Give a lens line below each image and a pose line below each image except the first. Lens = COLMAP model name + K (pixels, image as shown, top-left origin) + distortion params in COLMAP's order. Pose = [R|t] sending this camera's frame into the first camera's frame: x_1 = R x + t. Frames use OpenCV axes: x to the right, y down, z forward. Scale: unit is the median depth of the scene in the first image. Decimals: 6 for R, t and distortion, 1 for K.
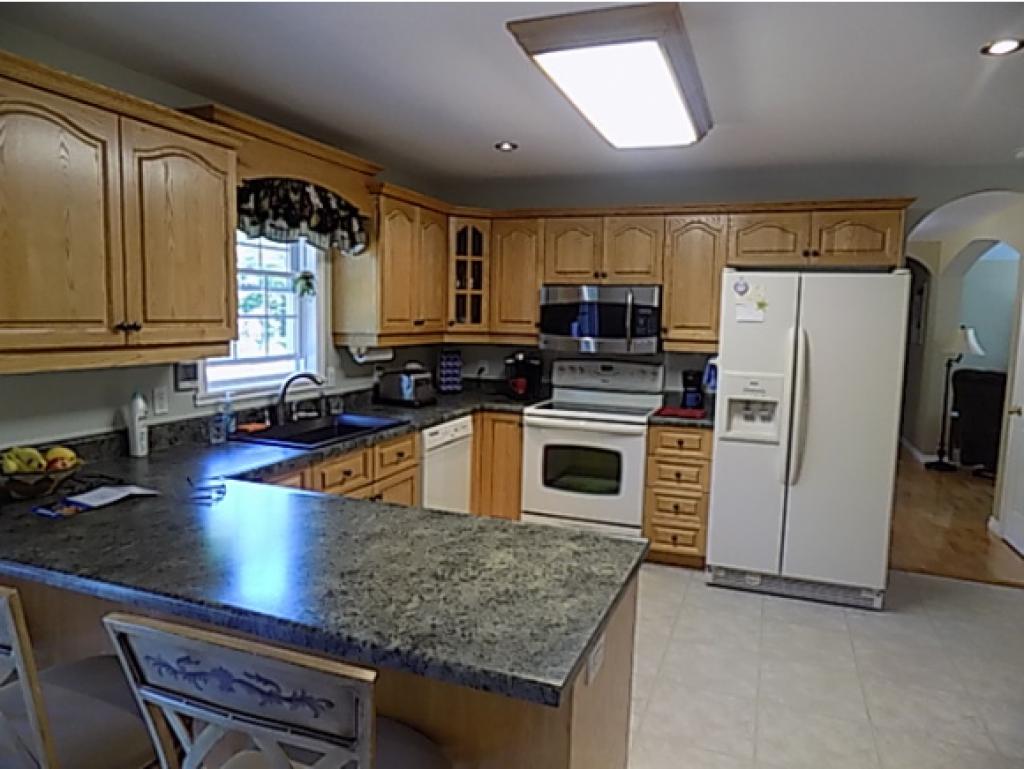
lens RADIAL K [[700.5, 0, 508.9], [0, 700.5, 381.9], [0, 0, 1]] dist [-0.075018, 0.081368]
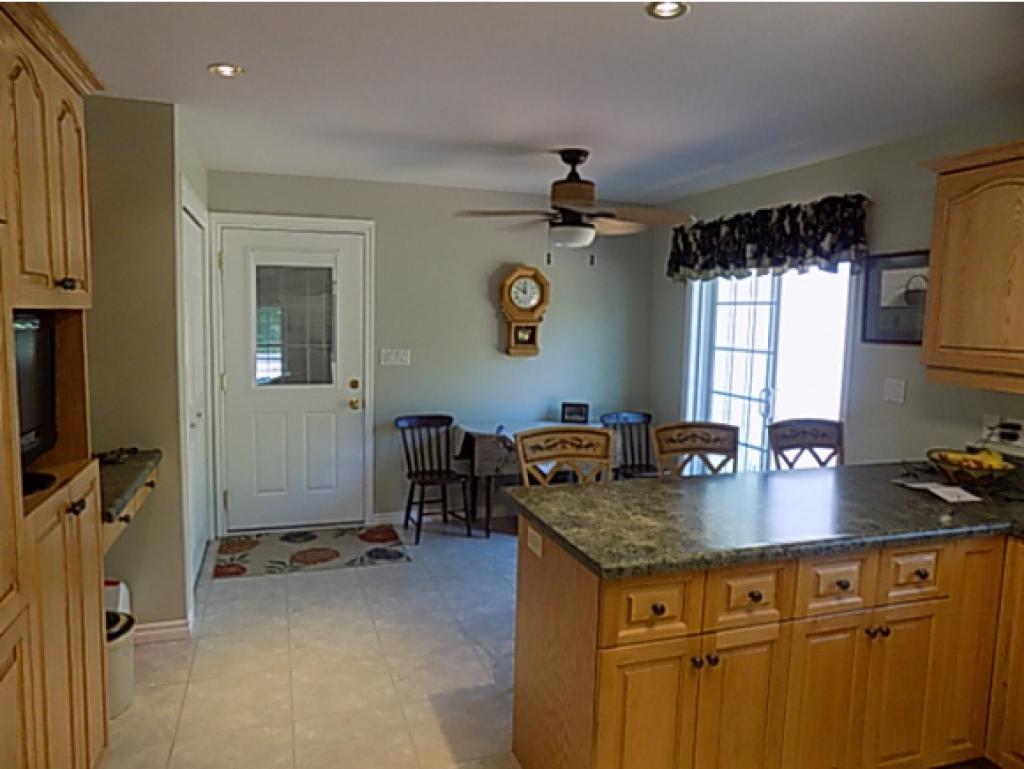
lens RADIAL K [[700.5, 0, 508.9], [0, 700.5, 381.9], [0, 0, 1]] dist [-0.075018, 0.081368]
pose [[-0.770147, 0.021972, -0.637488, 1.022470], [-0.099719, 0.982971, 0.154350, -0.174599], [0.630023, 0.182442, -0.754841, 1.814998]]
